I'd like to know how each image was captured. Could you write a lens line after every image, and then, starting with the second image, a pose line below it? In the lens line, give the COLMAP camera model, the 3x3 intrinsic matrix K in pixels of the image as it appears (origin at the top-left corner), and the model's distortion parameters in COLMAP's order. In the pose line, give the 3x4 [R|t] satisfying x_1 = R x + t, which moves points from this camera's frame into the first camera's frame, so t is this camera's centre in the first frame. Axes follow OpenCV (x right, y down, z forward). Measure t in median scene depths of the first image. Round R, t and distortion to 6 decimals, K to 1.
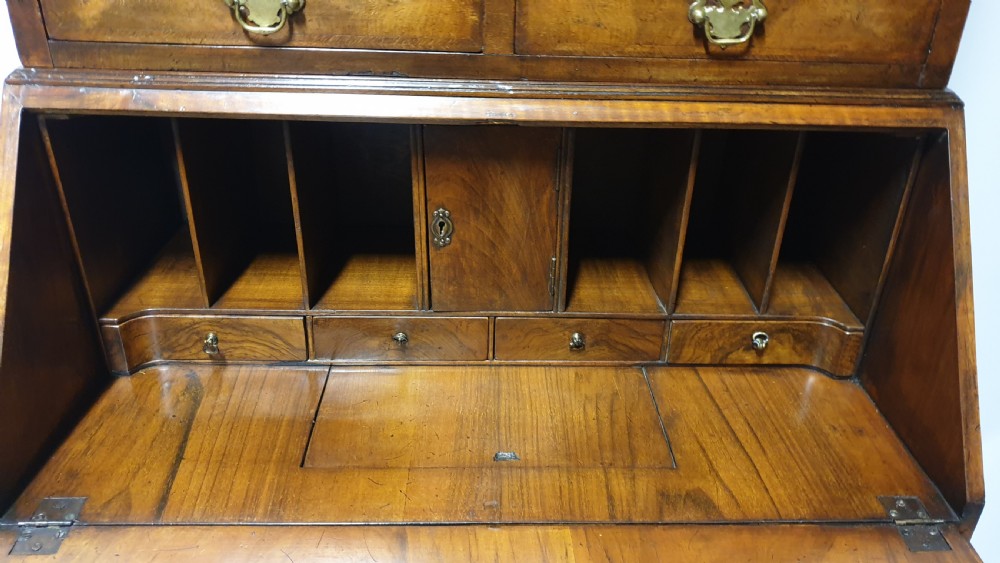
lens RADIAL K [[779.0, 0, 508.4], [0, 779.0, 269.9], [0, 0, 1]] dist [0.032886, -0.046302]
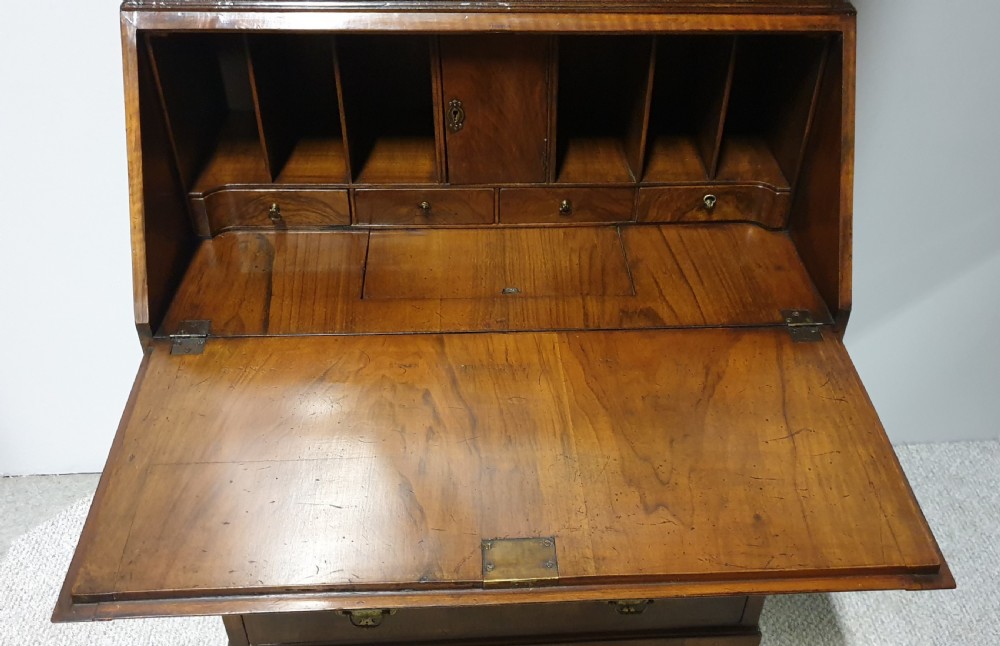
lens RADIAL K [[944.7, 0, 530.1], [0, 944.7, 331.3], [0, 0, 1]] dist [0.020179, 0.000000]
pose [[0.999471, -0.023384, 0.022588, -0.008758], [0.018575, 0.980914, 0.193552, -0.005970], [-0.026683, -0.193030, 0.980830, -0.646691]]
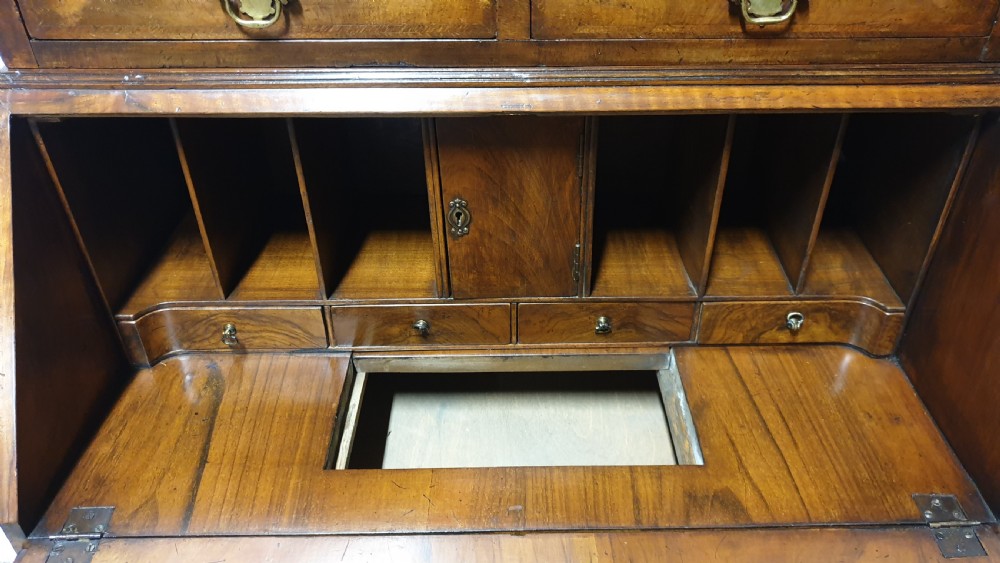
lens RADIAL K [[779.0, 0, 515.0], [0, 779.0, 271.2], [0, 0, 1]] dist [0.032886, -0.046302]
pose [[0.999269, -0.016028, -0.034693, 0.016115], [0.020555, 0.990724, 0.134329, -0.129604], [0.032218, -0.134944, 0.990329, 0.057251]]
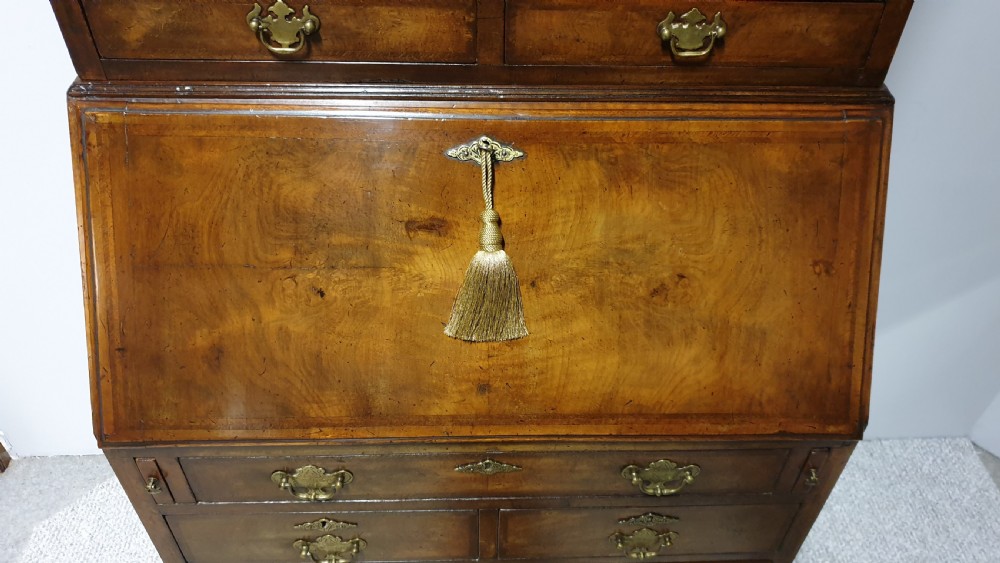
lens RADIAL K [[779.0, 0, 508.8], [0, 779.0, 263.1], [0, 0, 1]] dist [0.032886, -0.046302]
pose [[0.999984, -0.001901, -0.005342, 0.019740], [0.003166, 0.968779, 0.247906, -0.274990], [0.004704, -0.247919, 0.968769, -0.181733]]
